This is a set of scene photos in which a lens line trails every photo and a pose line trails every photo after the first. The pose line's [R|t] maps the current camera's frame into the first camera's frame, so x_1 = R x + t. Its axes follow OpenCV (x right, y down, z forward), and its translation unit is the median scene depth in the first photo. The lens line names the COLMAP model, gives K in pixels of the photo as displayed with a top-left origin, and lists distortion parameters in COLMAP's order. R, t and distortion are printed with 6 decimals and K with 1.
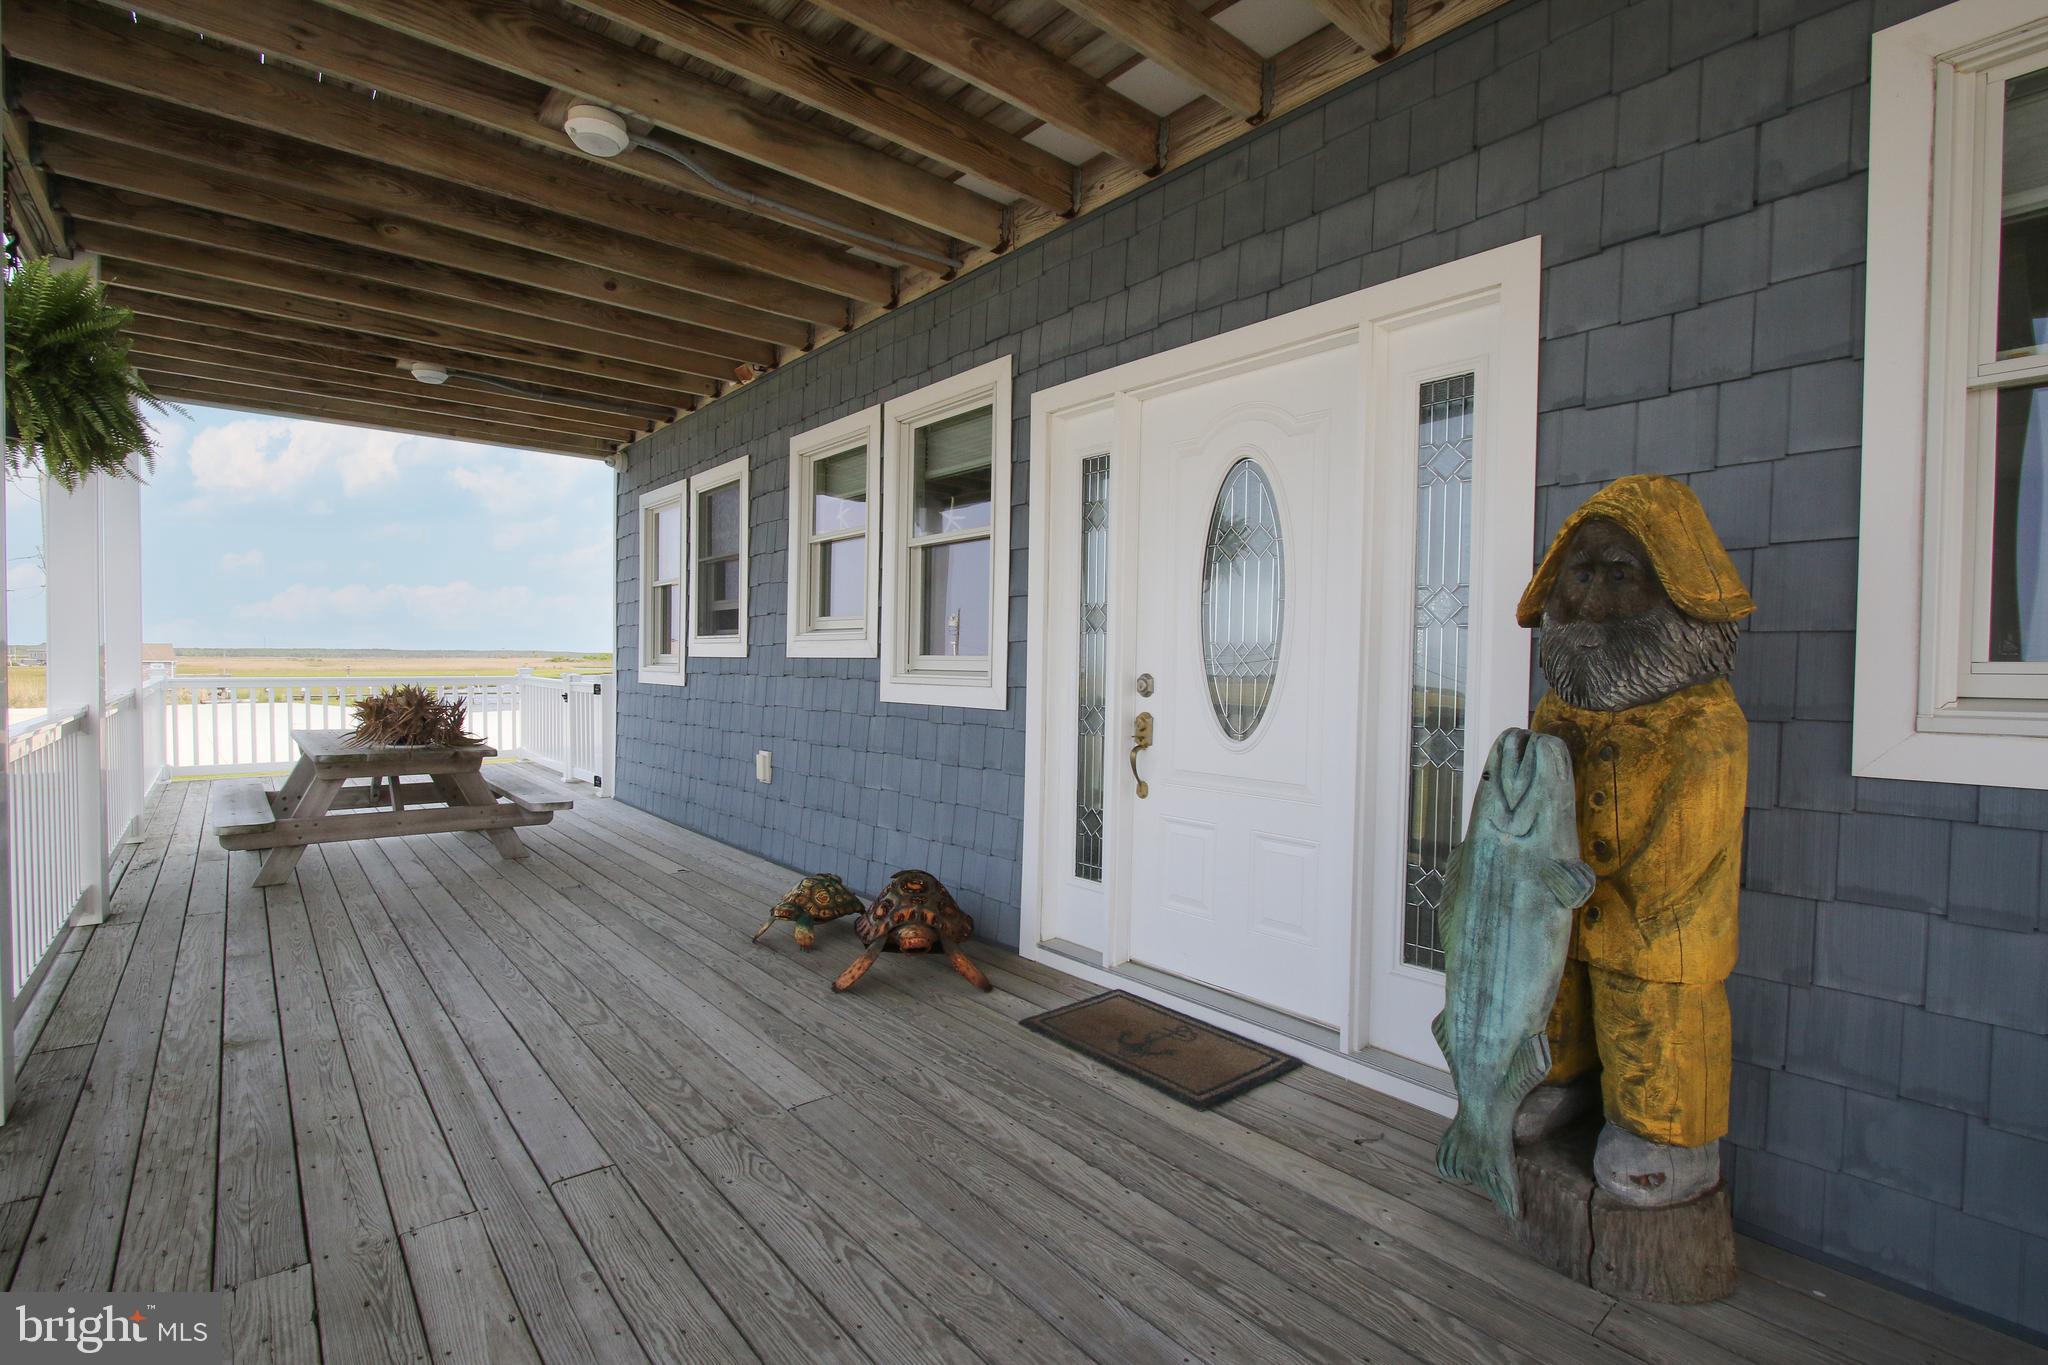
lens RADIAL K [[946.4, 0, 1022.8], [0, 946.4, 687.0], [0, 0, 1]] dist [-0.014873, 0.000853]
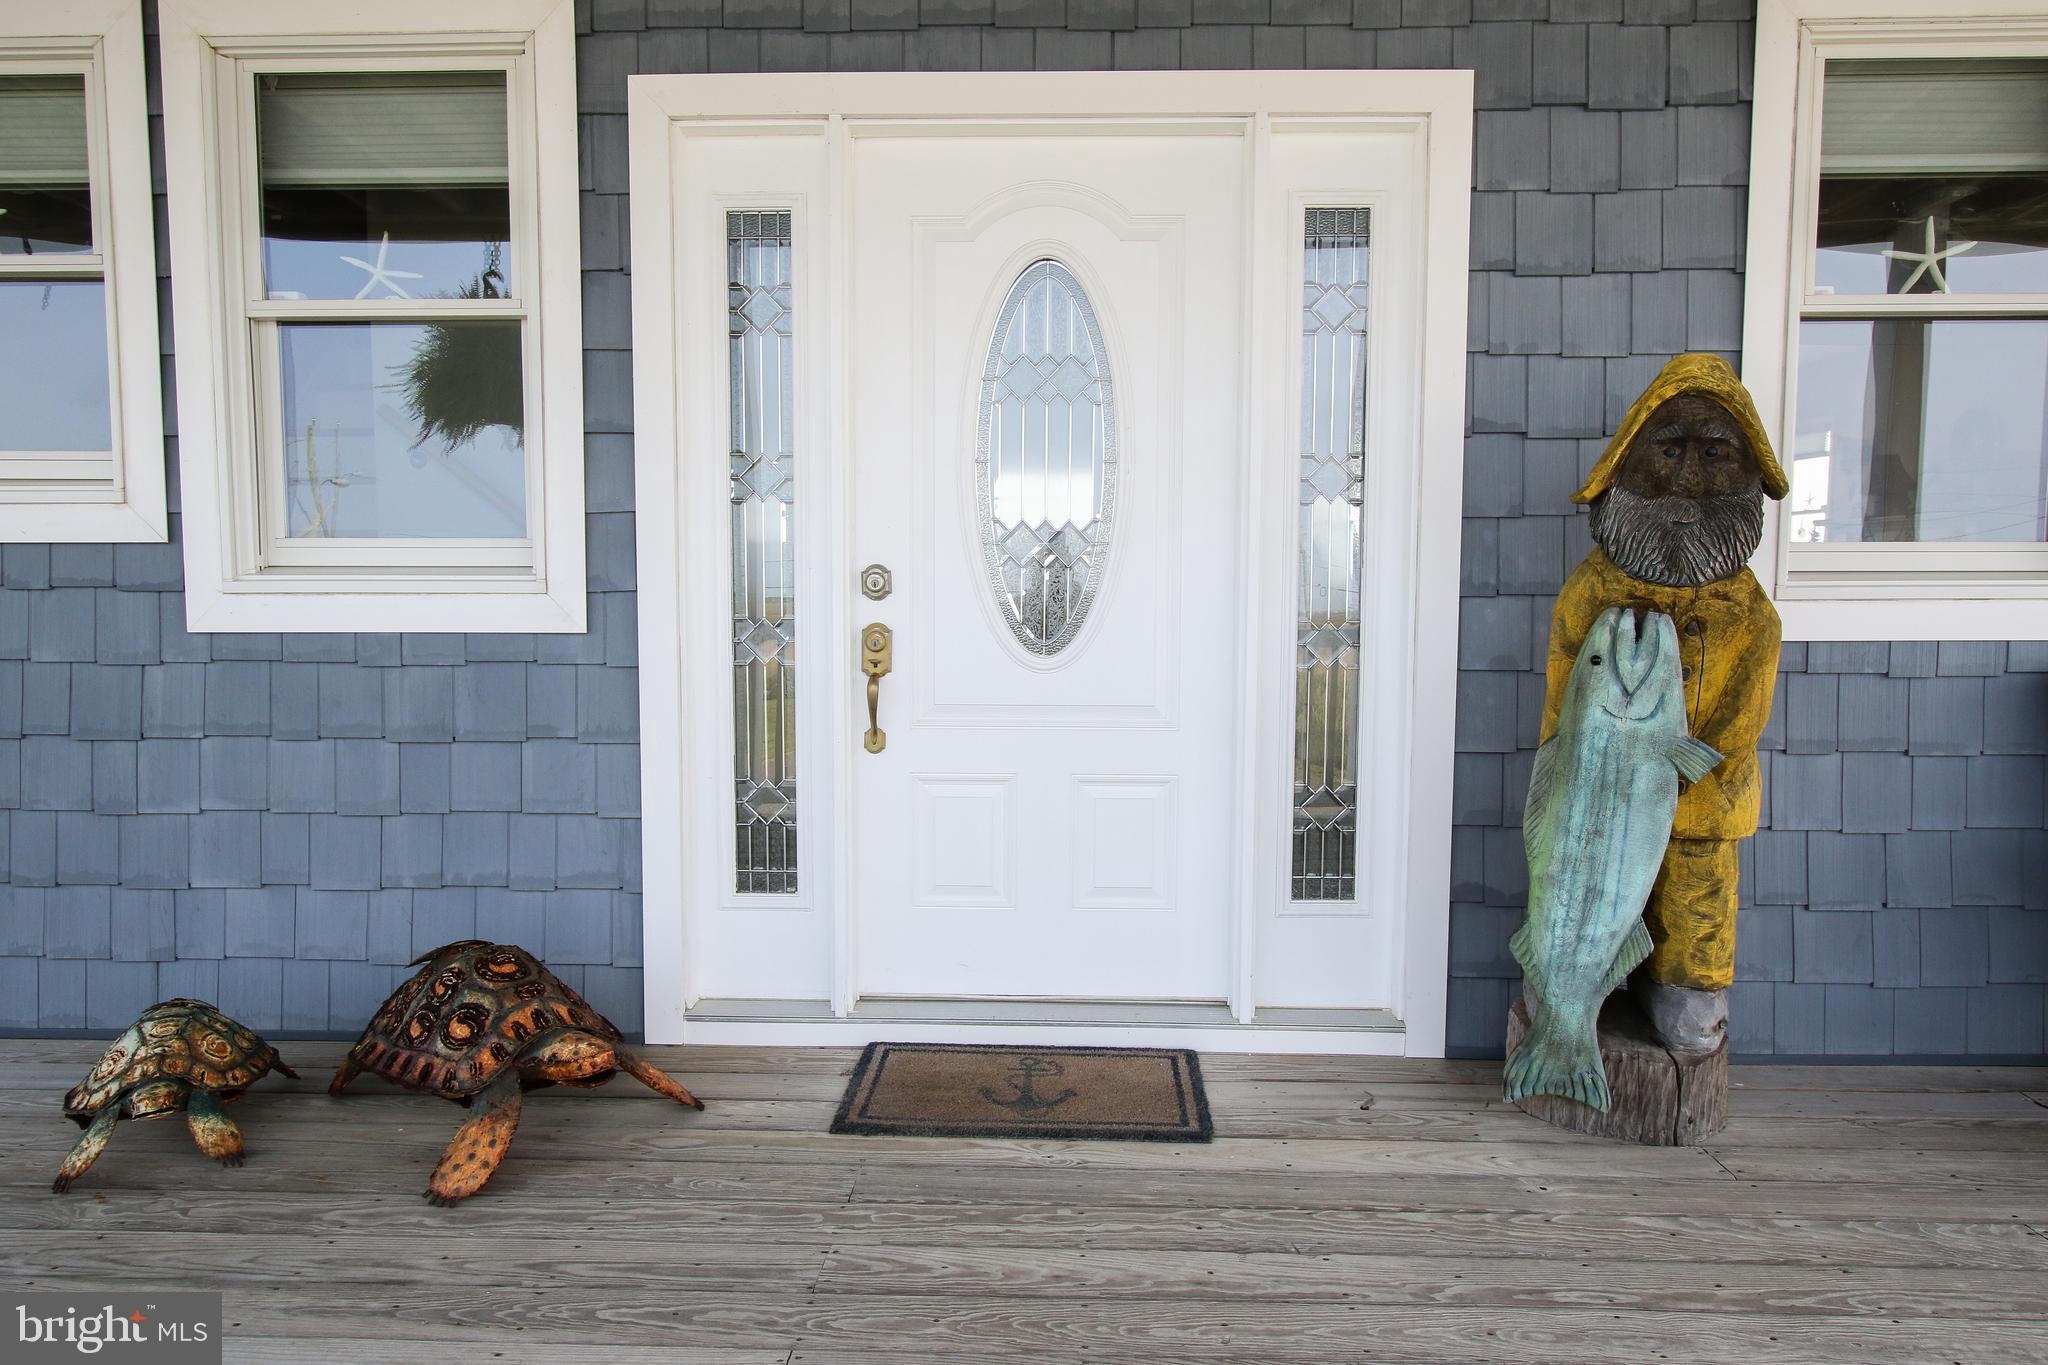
lens RADIAL K [[1279.2, 0, 1024.5], [0, 1279.2, 683.2], [0, 0, 1]] dist [-0.012746, 0.004391]
pose [[0.665988, -0.072010, 0.742479, -0.671331], [0.025082, 0.996929, 0.074189, 0.006975], [-0.745541, -0.030786, 0.665749, 0.468839]]
